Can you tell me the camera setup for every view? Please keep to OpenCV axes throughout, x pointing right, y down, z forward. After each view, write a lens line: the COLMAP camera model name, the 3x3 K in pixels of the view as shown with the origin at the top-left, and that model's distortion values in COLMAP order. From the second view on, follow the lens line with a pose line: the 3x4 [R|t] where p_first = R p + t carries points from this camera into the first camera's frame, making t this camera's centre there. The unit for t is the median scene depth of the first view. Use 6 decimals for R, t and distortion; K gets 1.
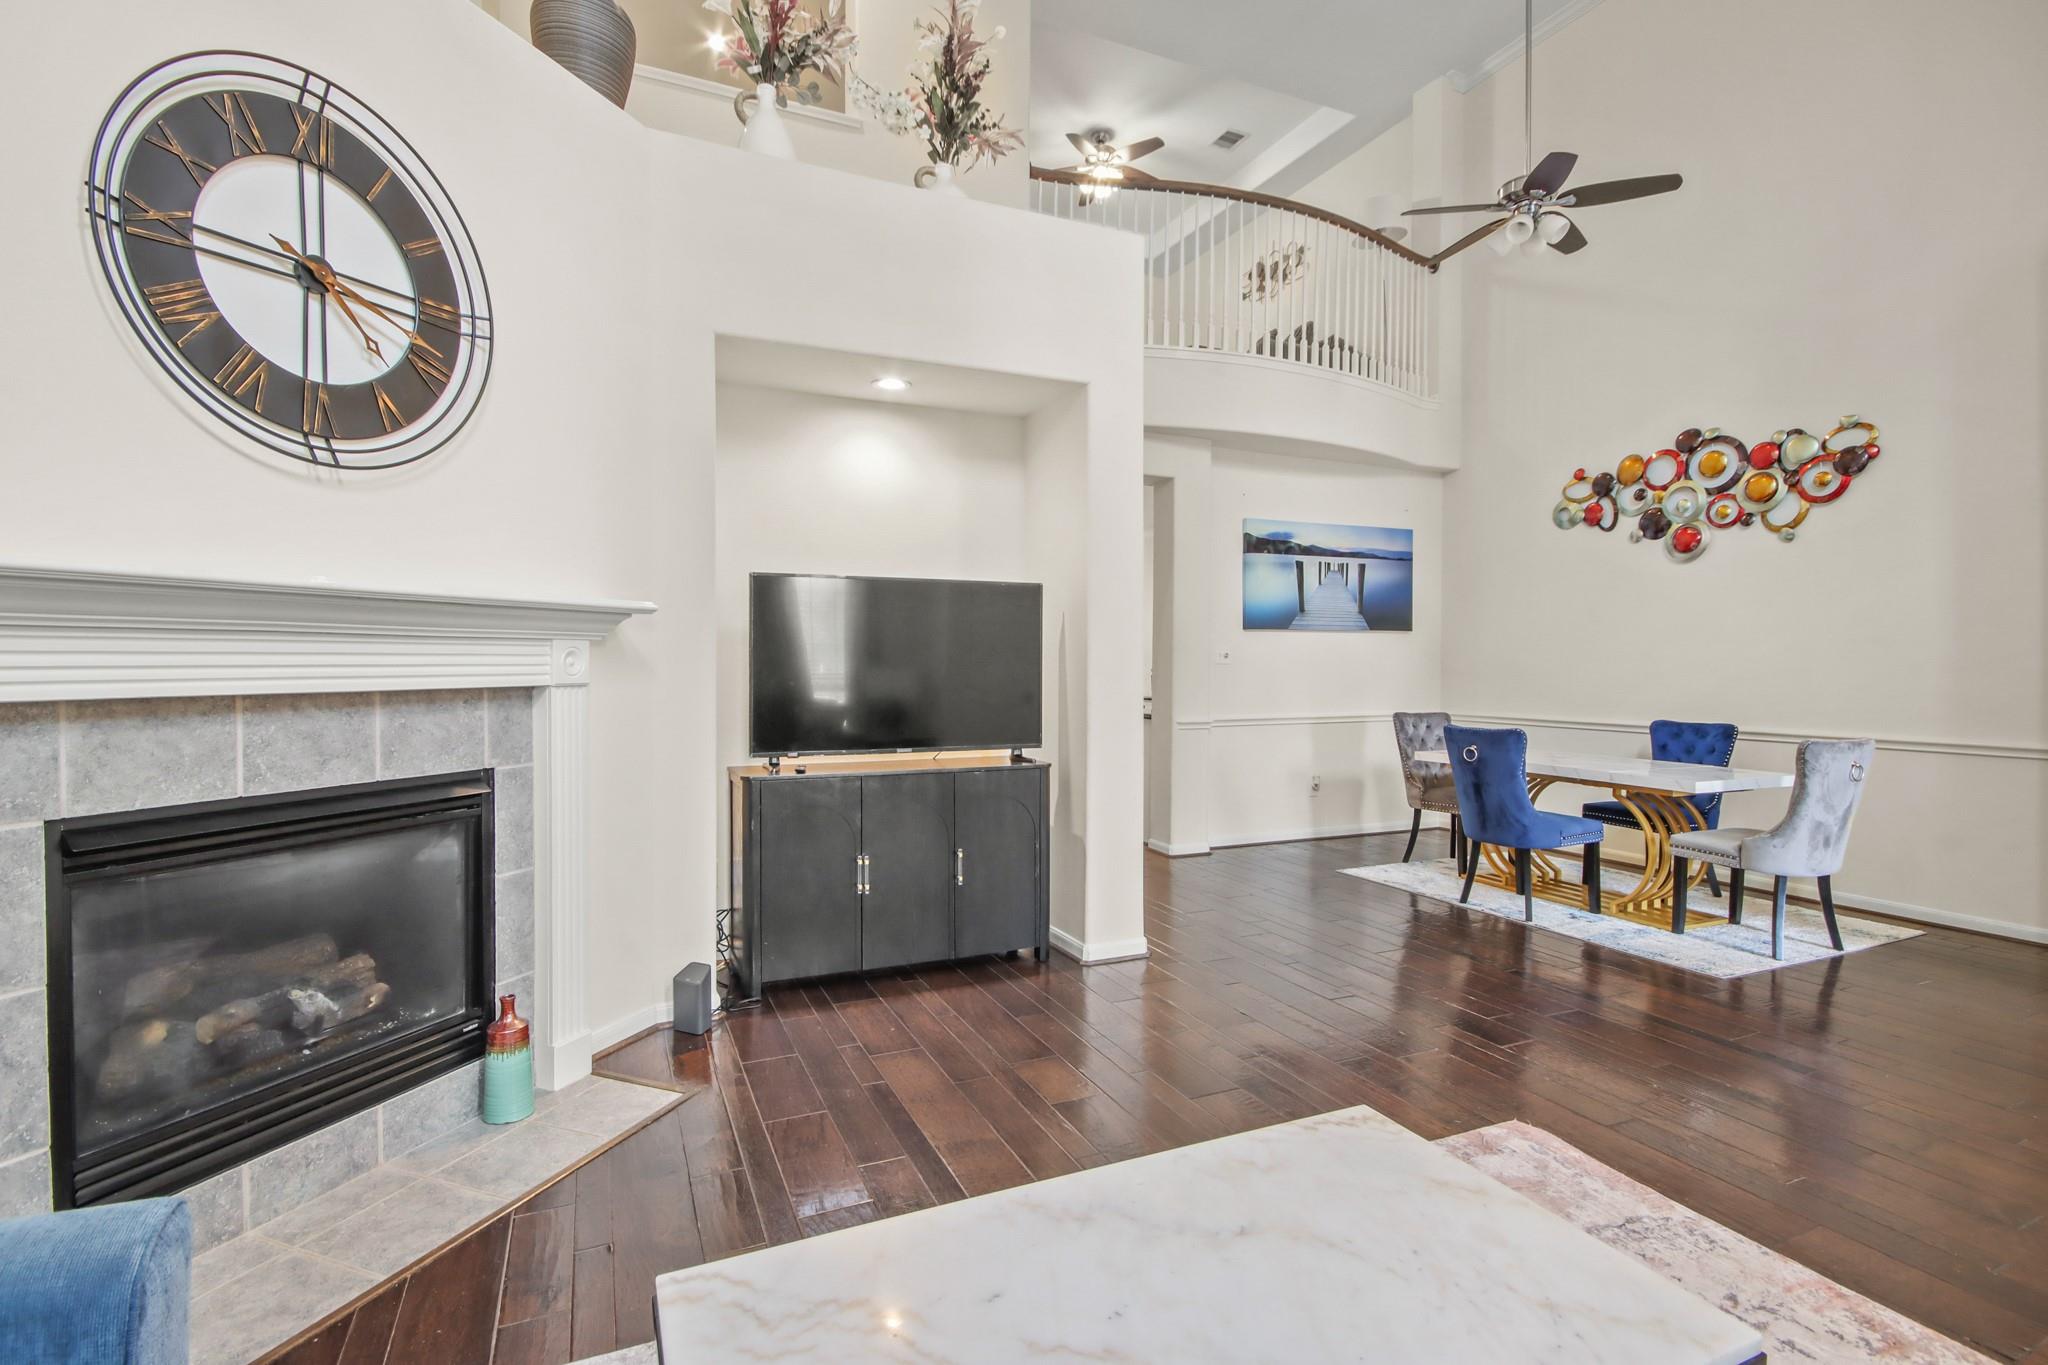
lens RADIAL K [[970.4, 0, 1020.6], [0, 970.4, 665.8], [0, 0, 1]] dist [0.001387, -0.001721]
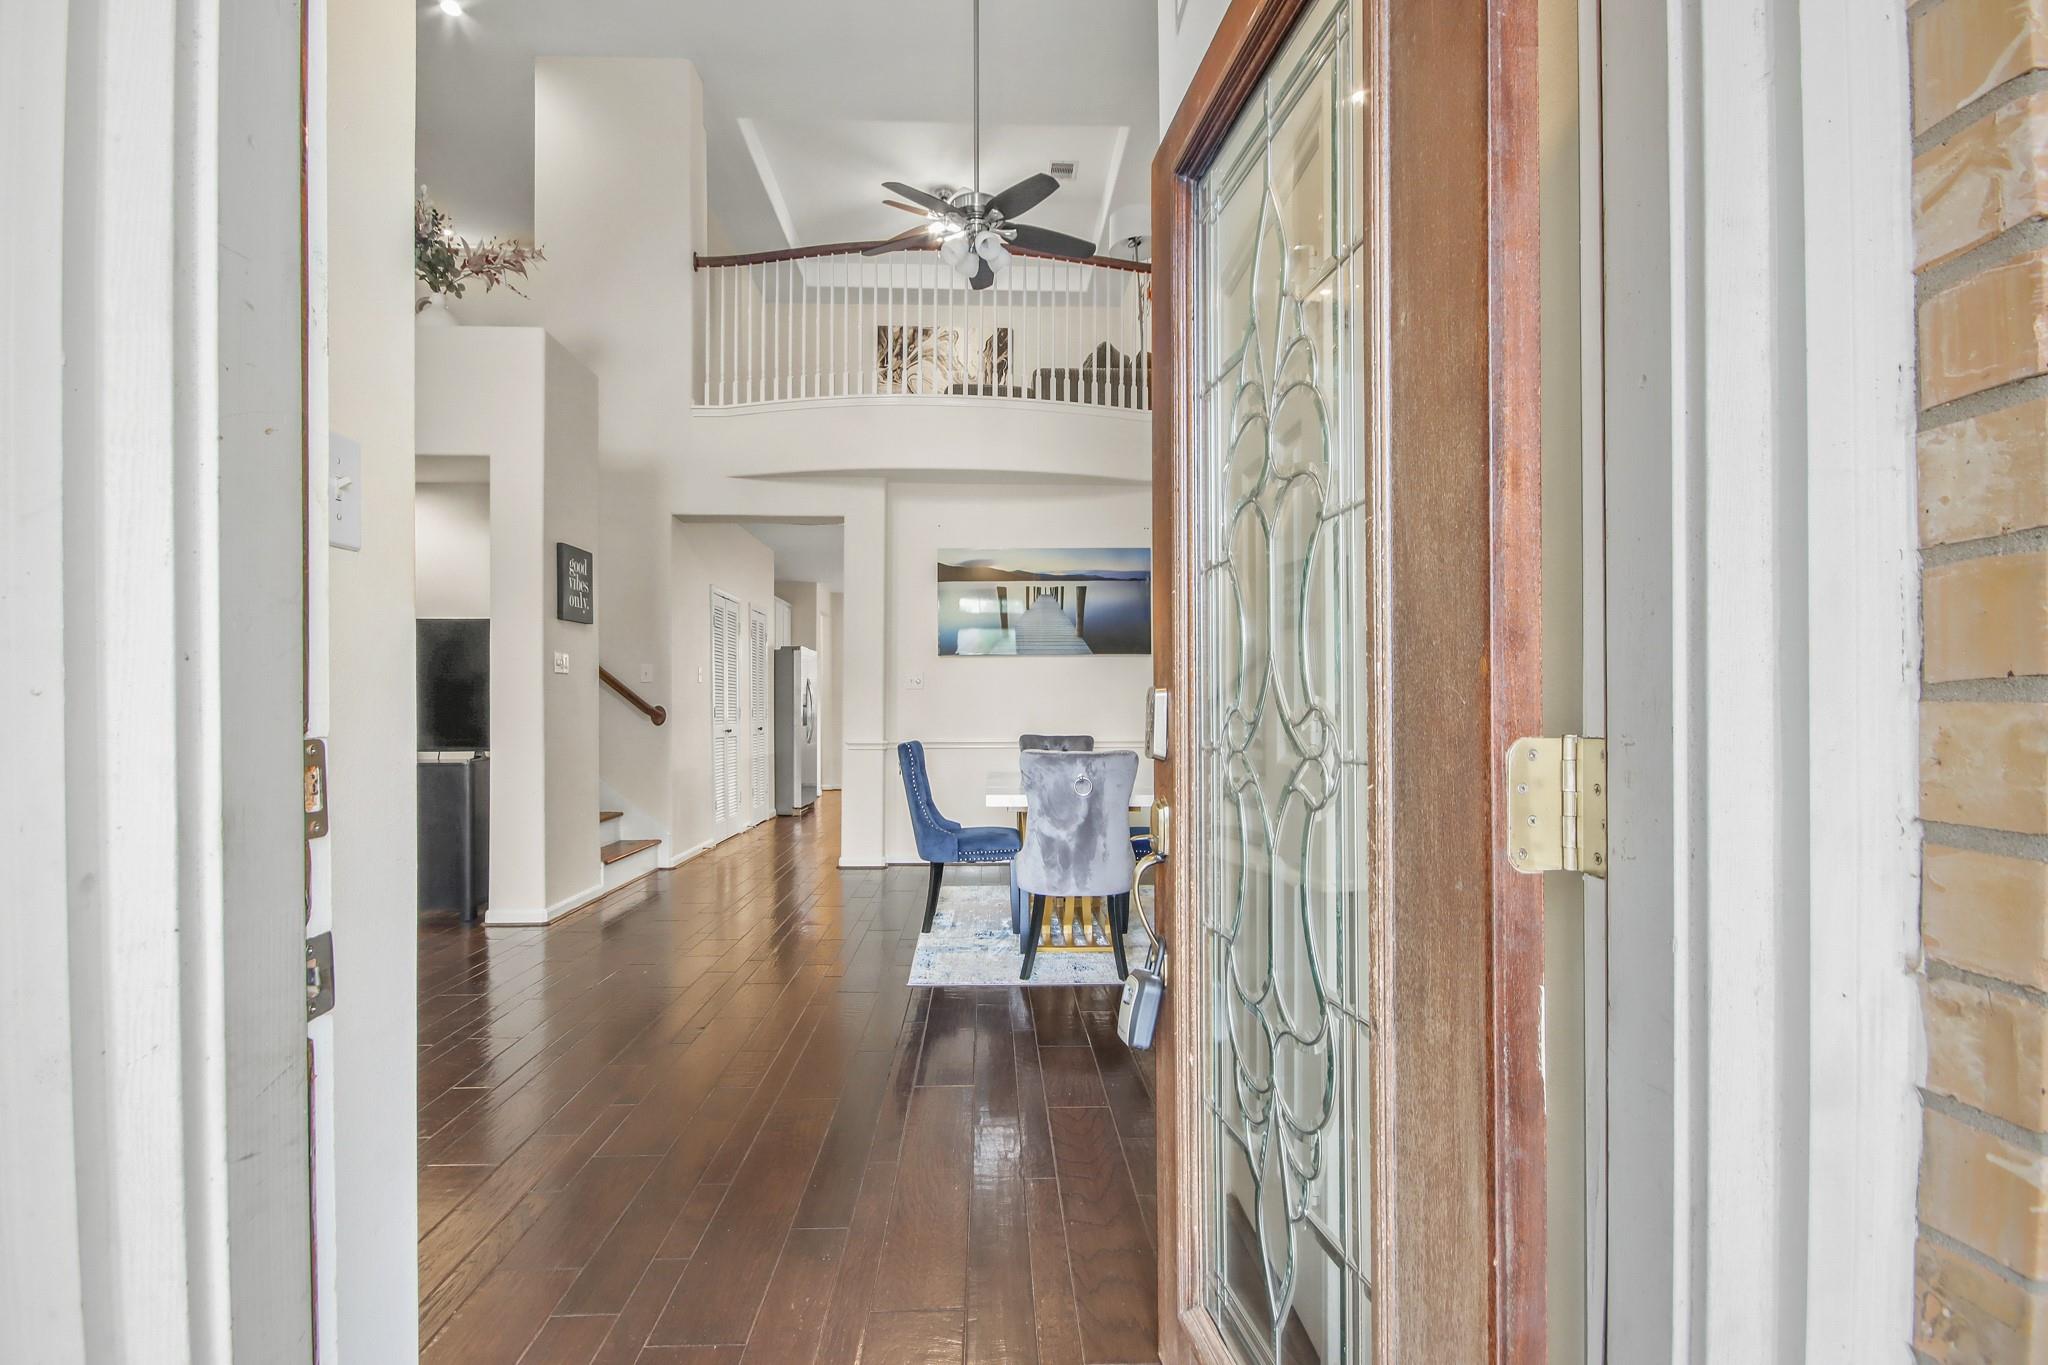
lens RADIAL K [[970.4, 0, 1024.5], [0, 970.4, 698.3], [0, 0, 1]] dist [0.001387, -0.001721]
pose [[0.930924, -0.004110, -0.365191, 0.771825], [0.000825, 0.999958, -0.009152, 0.020782], [0.365213, 0.008218, 0.930888, 0.071090]]
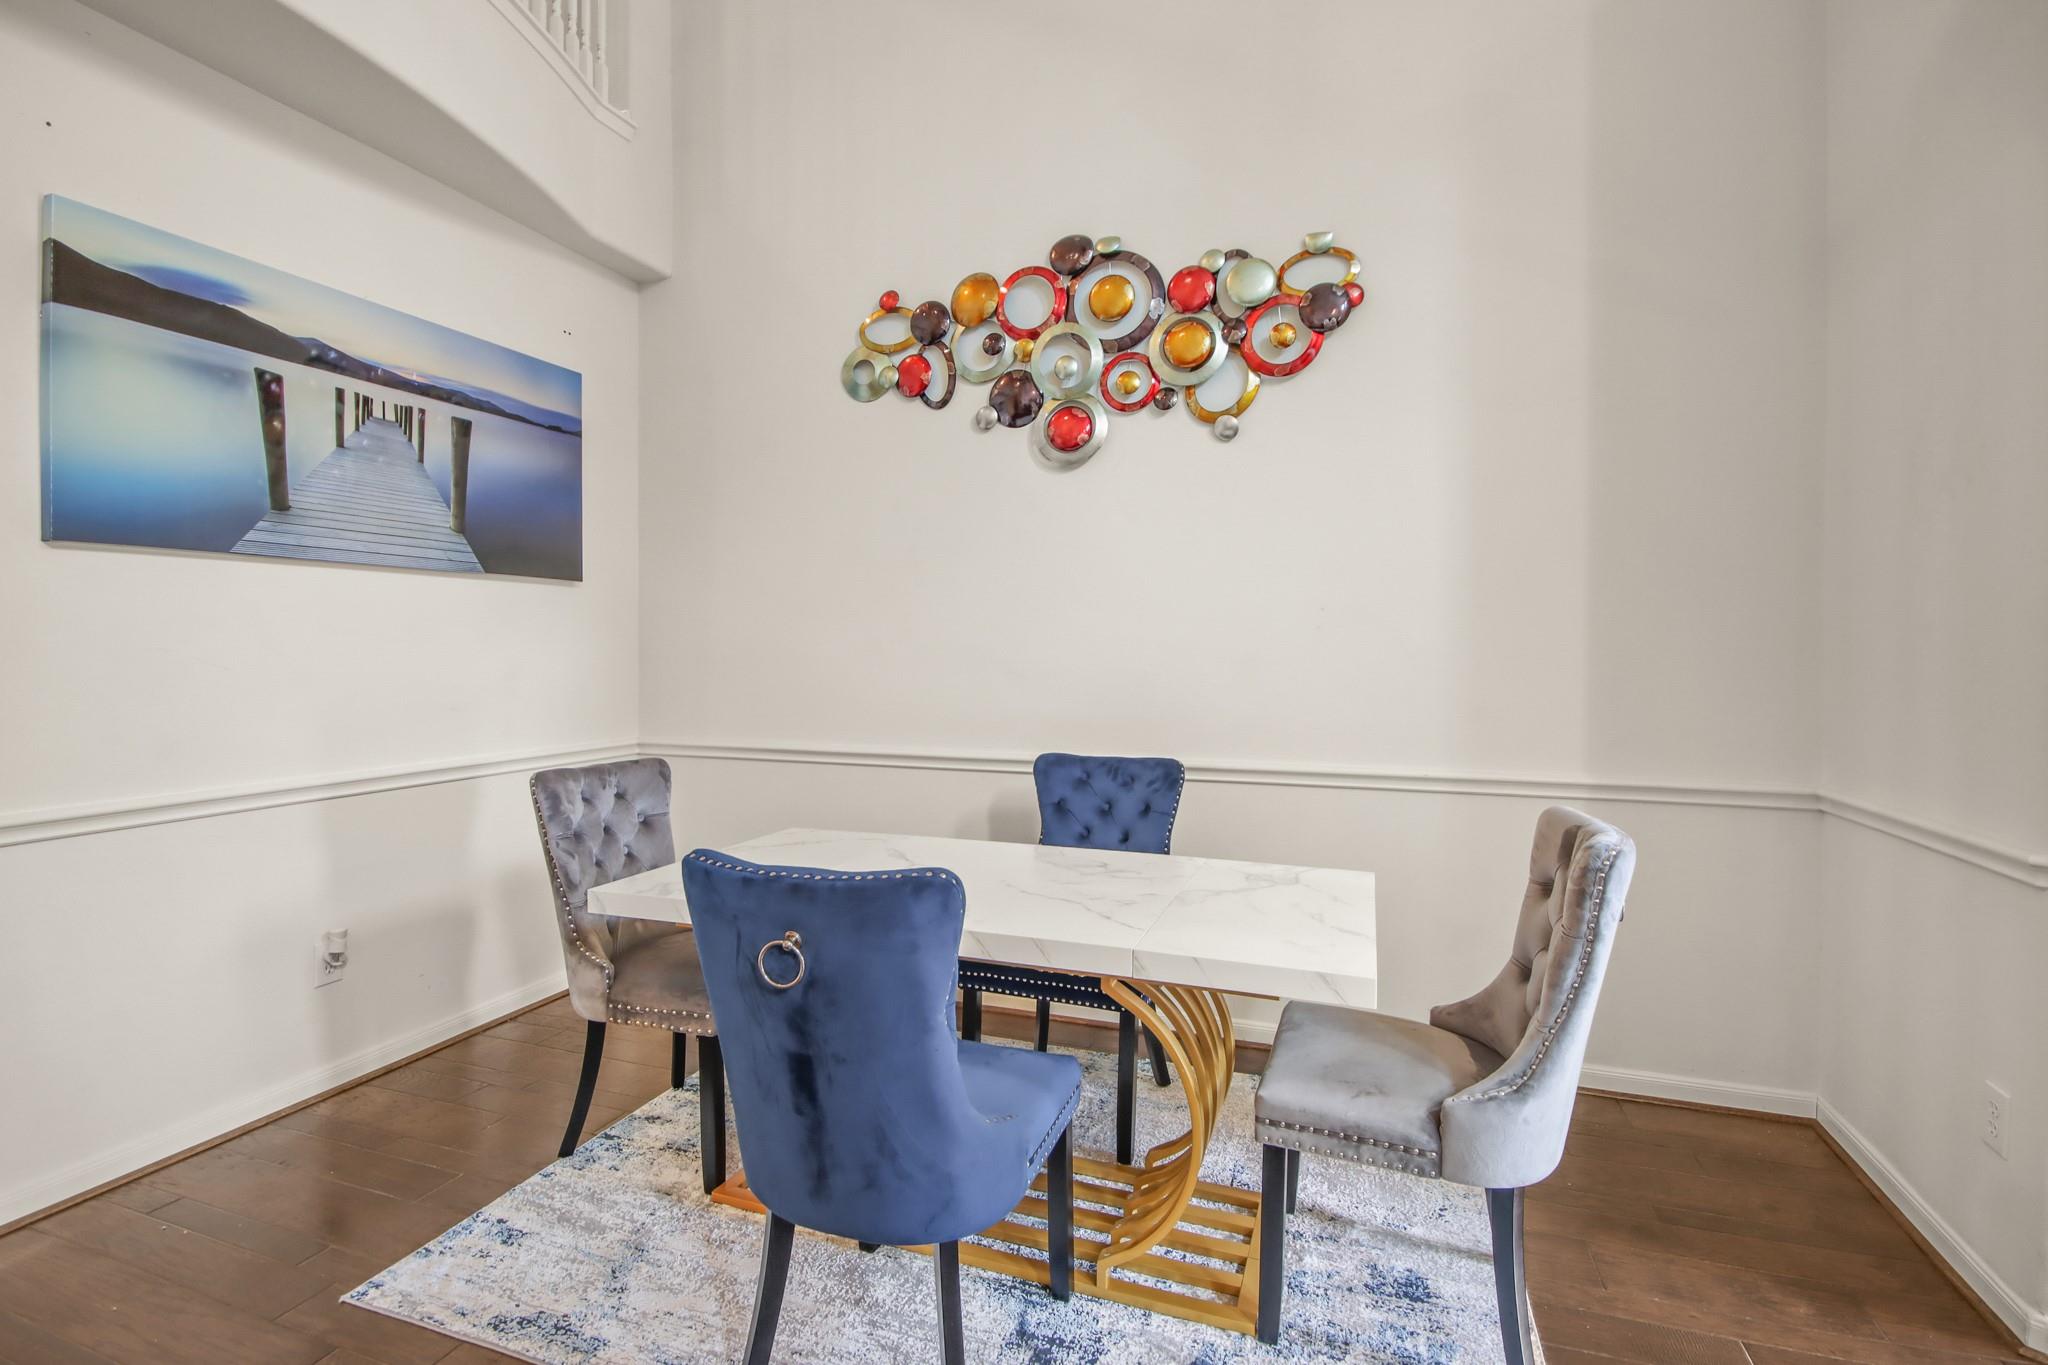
lens RADIAL K [[970.4, 0, 1019.9], [0, 970.4, 674.5], [0, 0, 1]] dist [0.001387, -0.001721]
pose [[0.695869, -0.017627, 0.717952, 0.247179], [0.000727, 0.999716, 0.023840, -0.000215], [-0.718168, -0.016067, 0.695684, 0.602394]]
